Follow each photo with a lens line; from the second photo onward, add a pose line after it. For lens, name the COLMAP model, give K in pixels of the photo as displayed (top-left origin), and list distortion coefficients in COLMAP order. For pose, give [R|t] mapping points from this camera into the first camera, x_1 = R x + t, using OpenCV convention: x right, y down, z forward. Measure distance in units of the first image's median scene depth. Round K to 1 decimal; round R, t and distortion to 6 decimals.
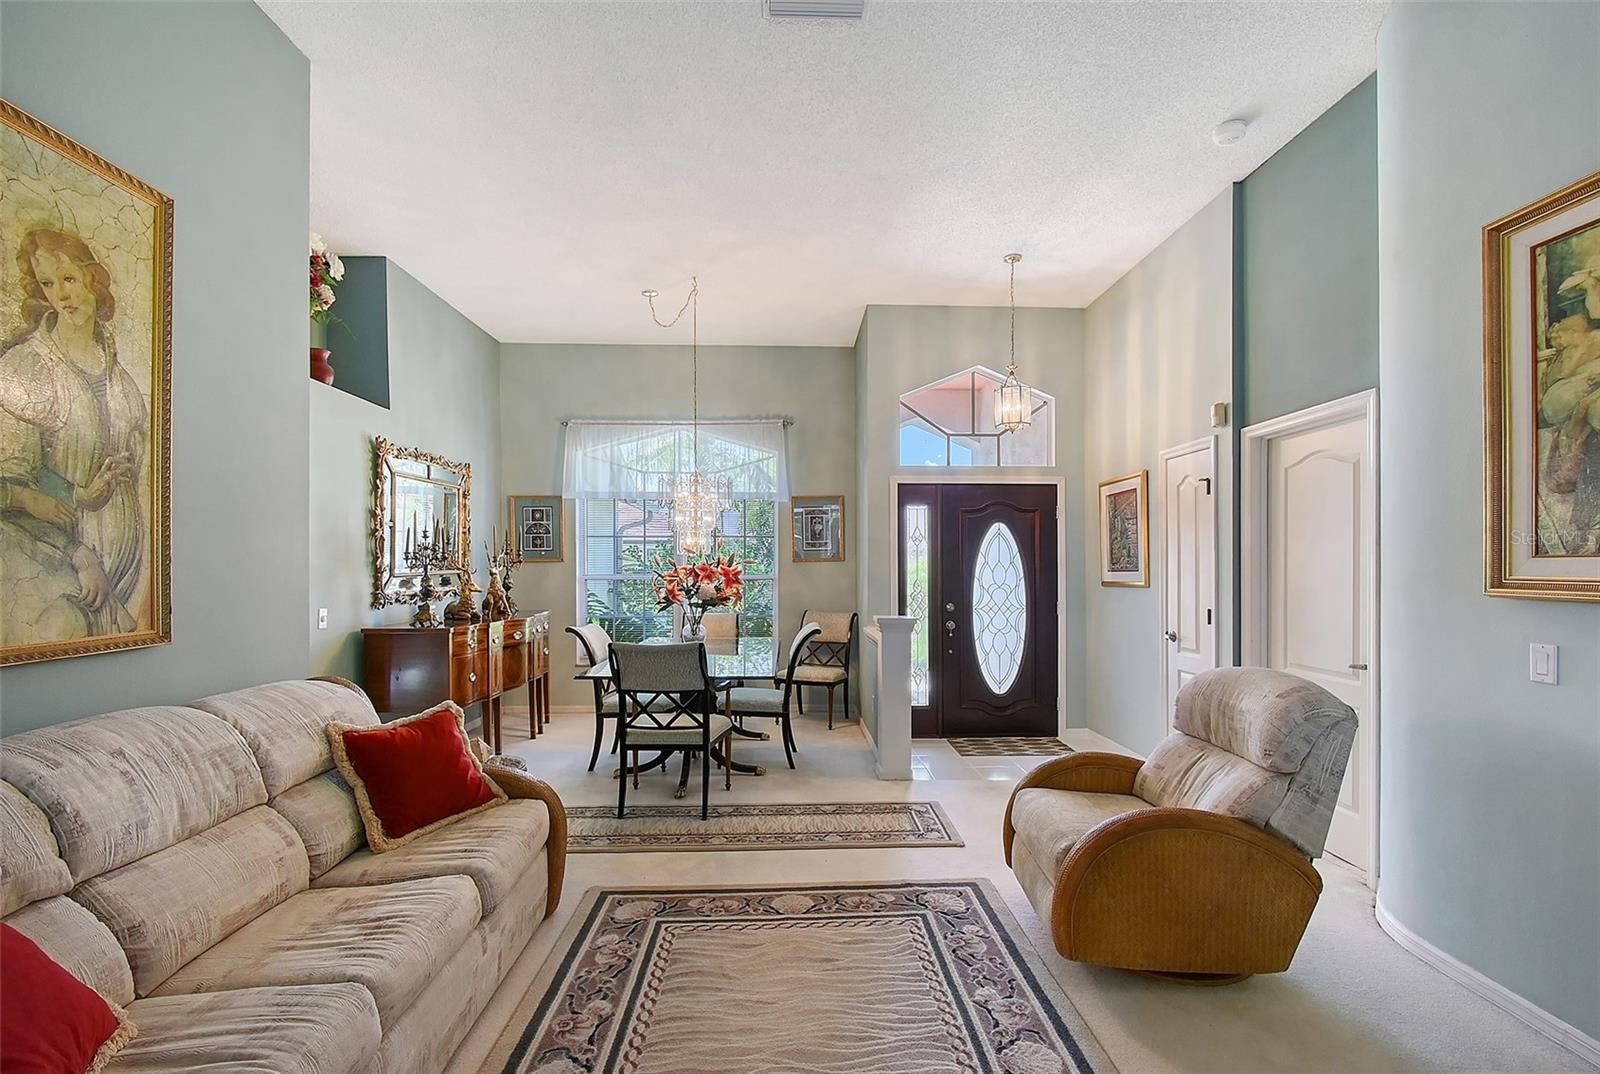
lens RADIAL K [[713.9, 0, 808.3], [0, 713.9, 568.3], [0, 0, 1]] dist [-0.001432, -0.002319]
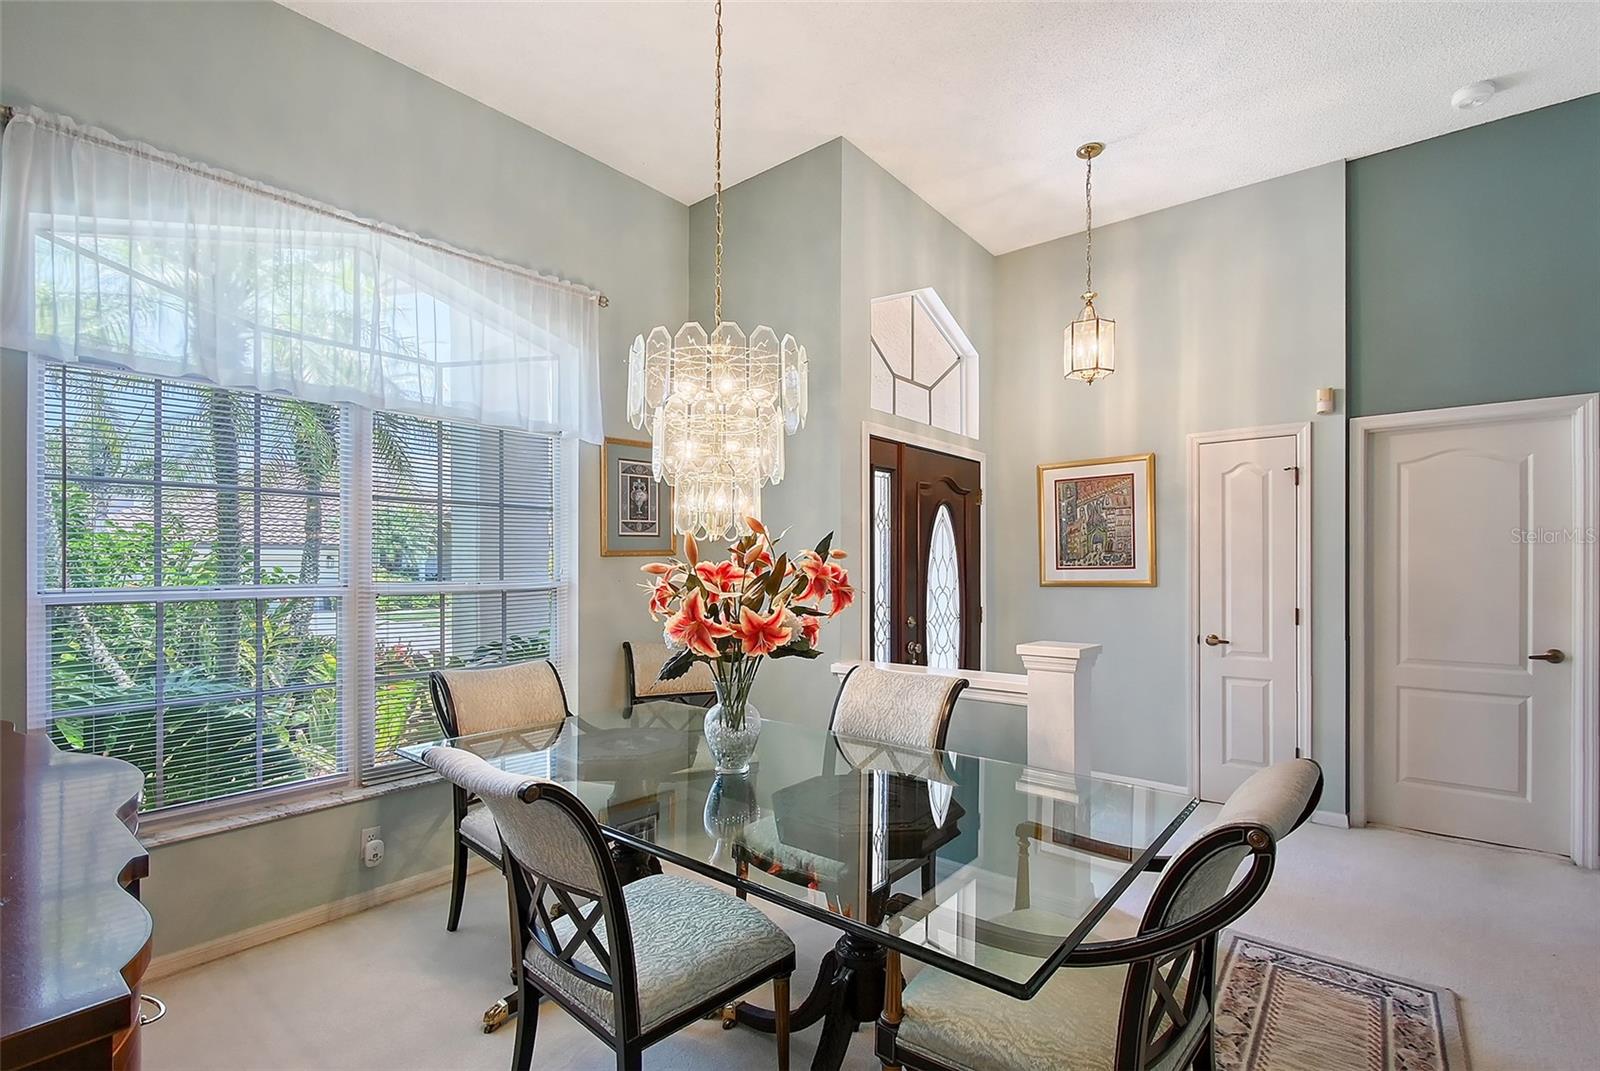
lens RADIAL K [[713.9, 0, 798.0], [0, 713.9, 561.5], [0, 0, 1]] dist [-0.001432, -0.002319]
pose [[0.647985, -0.001330, 0.761652, -0.470645], [0.005971, 0.999977, -0.003334, -0.003779], [-0.761630, 0.006708, 0.647978, 0.739325]]
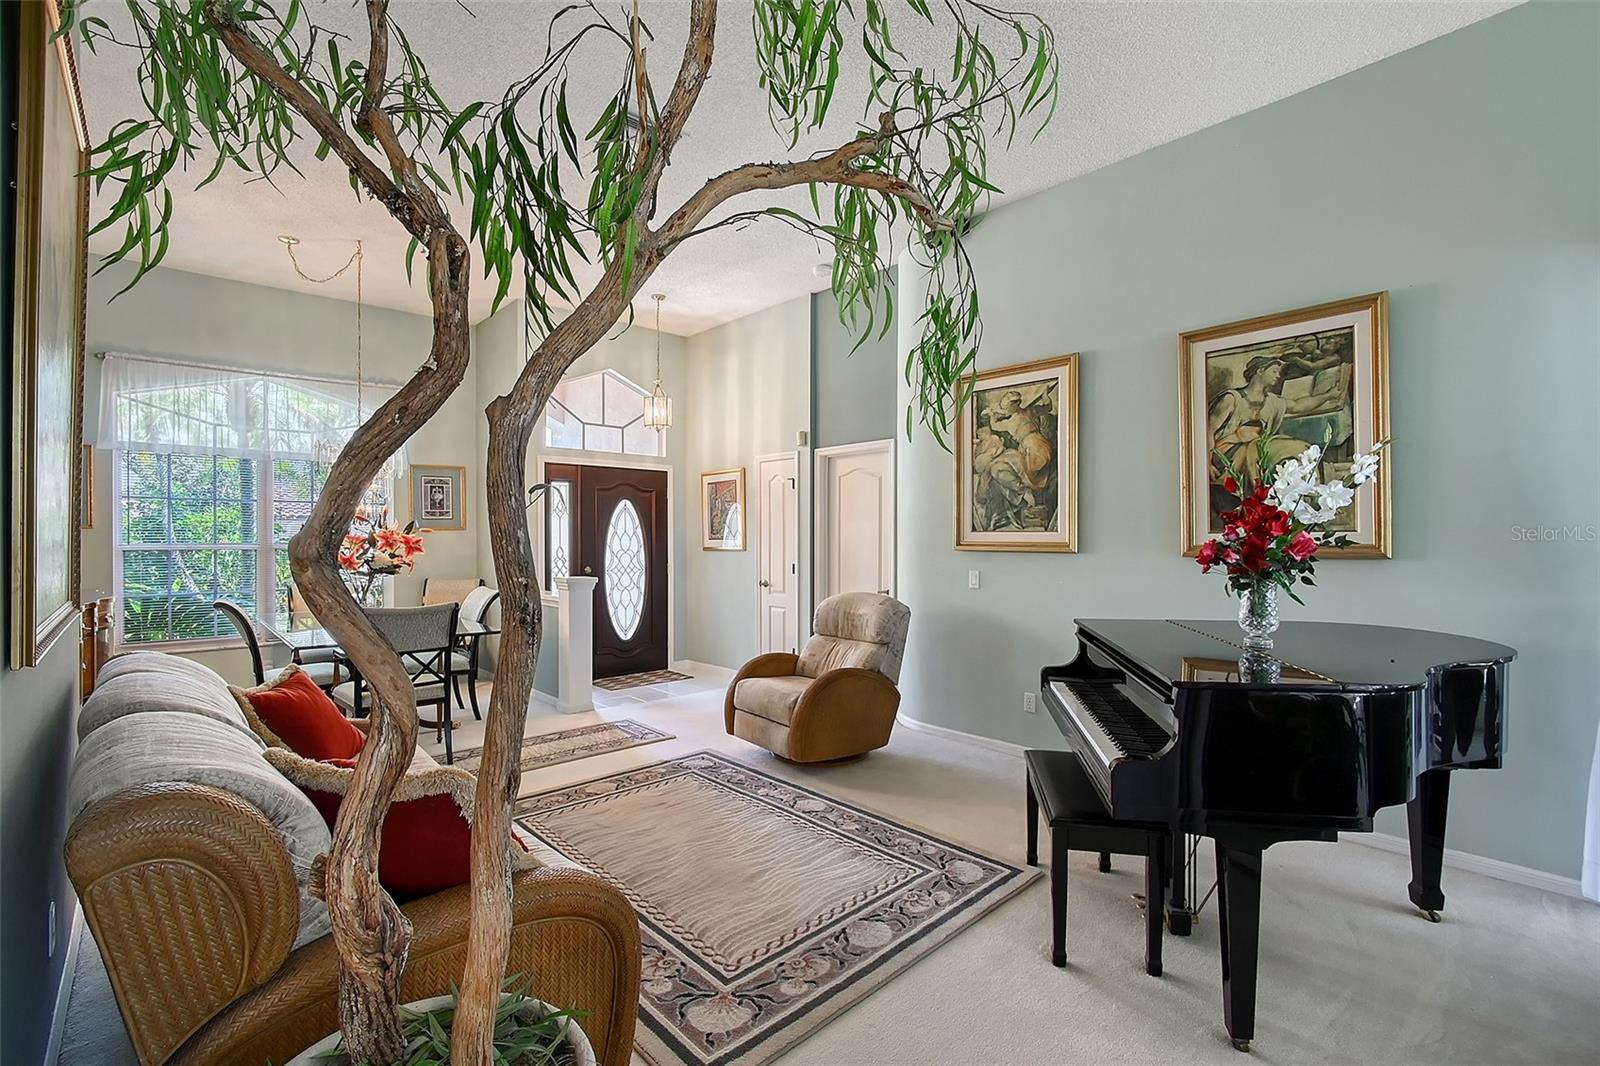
lens RADIAL K [[715.8, 0, 797.4], [0, 715.8, 542.0], [0, 0, 1]] dist [-0.001616, -0.000681]
pose [[0.763186, -0.002760, 0.646172, -0.351318], [-0.000907, 0.999985, 0.005343, 0.001811], [-0.646178, -0.004664, 0.763173, -0.147995]]
